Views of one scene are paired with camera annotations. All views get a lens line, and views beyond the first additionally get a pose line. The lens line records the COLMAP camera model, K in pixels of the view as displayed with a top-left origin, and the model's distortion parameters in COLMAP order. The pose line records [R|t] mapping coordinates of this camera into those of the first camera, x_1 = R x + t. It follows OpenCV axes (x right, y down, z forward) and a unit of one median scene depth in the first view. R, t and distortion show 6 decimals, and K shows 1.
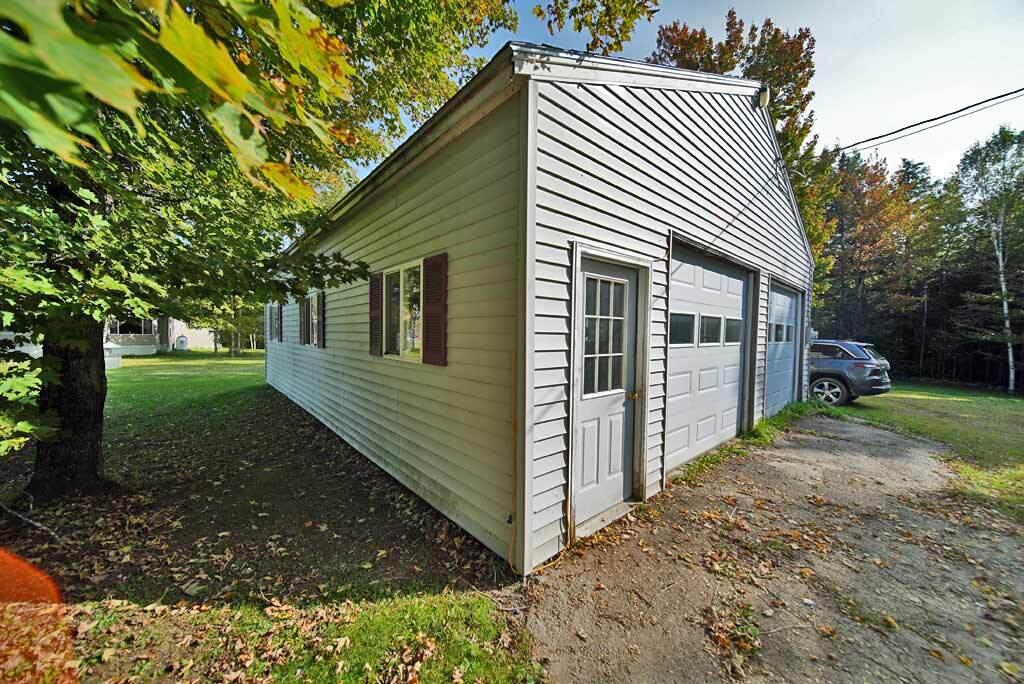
lens RADIAL K [[359.0, 0, 511.9], [0, 359.0, 341.8], [0, 0, 1]] dist [-0.001027, -0.000433]
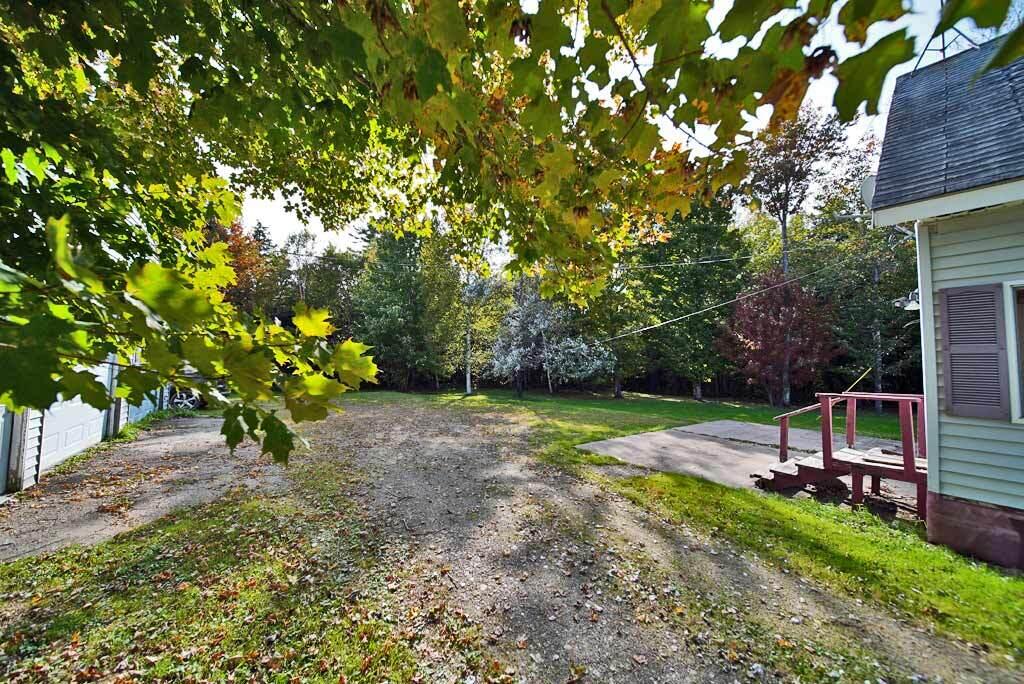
lens RADIAL K [[359.0, 0, 510.7], [0, 359.0, 336.8], [0, 0, 1]] dist [-0.001027, -0.000433]
pose [[0.128025, 0.056175, 0.990179, -0.399971], [0.007024, 0.998318, -0.057545, -0.008294], [-0.991746, 0.014322, 0.127415, -0.509841]]
